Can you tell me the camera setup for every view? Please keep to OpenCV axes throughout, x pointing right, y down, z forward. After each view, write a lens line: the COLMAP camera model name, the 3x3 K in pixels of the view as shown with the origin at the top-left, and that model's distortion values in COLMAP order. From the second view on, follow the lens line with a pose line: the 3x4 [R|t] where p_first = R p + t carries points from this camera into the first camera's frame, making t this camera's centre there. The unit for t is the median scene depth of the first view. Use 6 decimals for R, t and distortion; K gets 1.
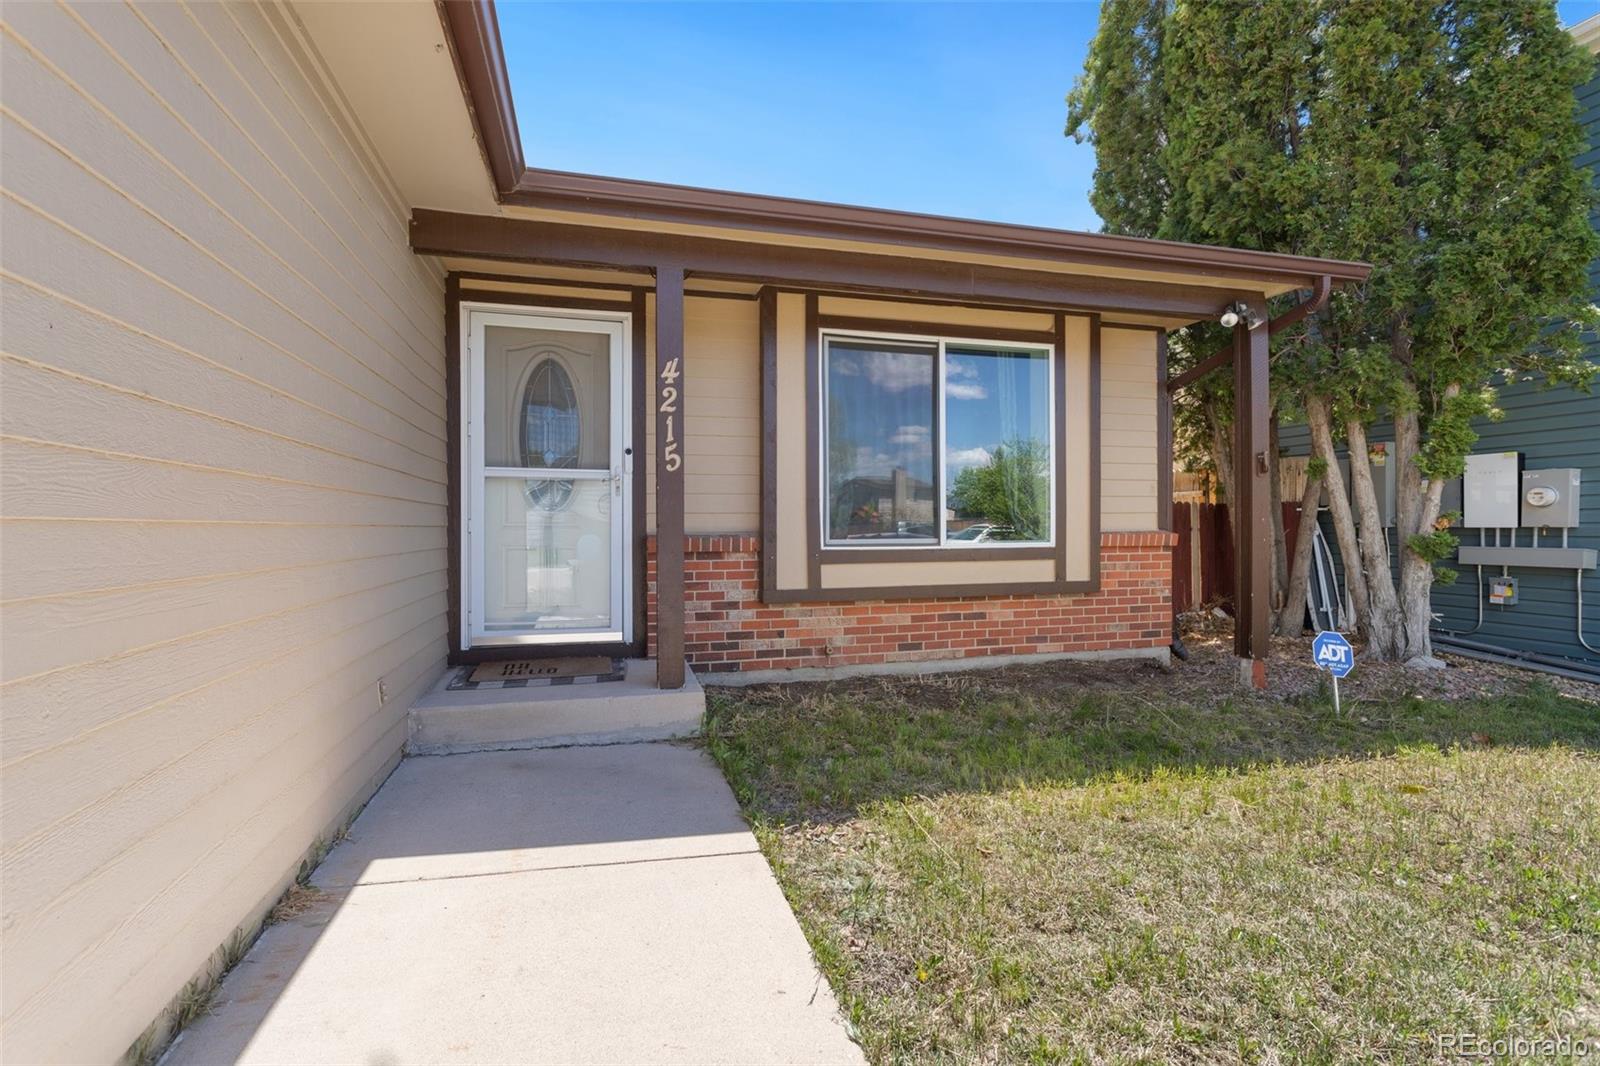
lens RADIAL K [[761.3, 0, 800.4], [0, 761.3, 527.1], [0, 0, 1]] dist [0.002945, 0.001985]
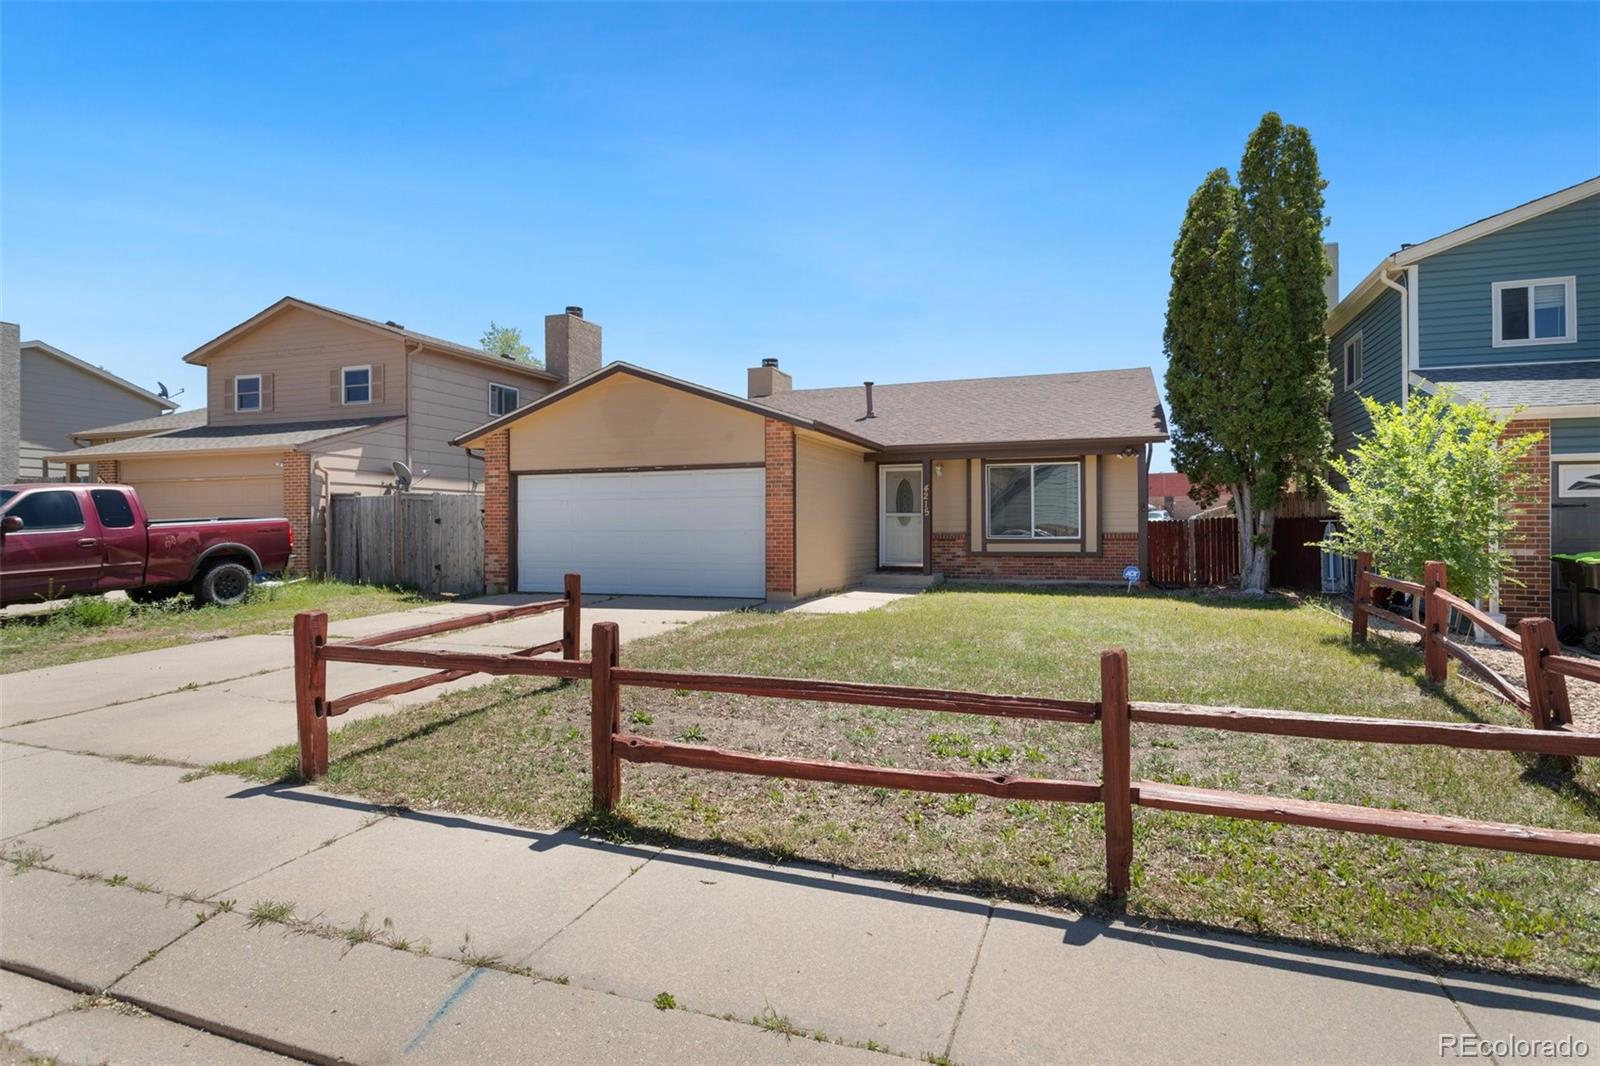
lens RADIAL K [[888.7, 0, 799.9], [0, 888.7, 527.7], [0, 0, 1]] dist [0.004935, -0.000319]
pose [[0.834855, 0.001057, -0.550469, 1.320449], [0.000765, 0.999995, 0.003081, -0.024189], [0.550470, -0.002993, 0.834850, -2.283216]]
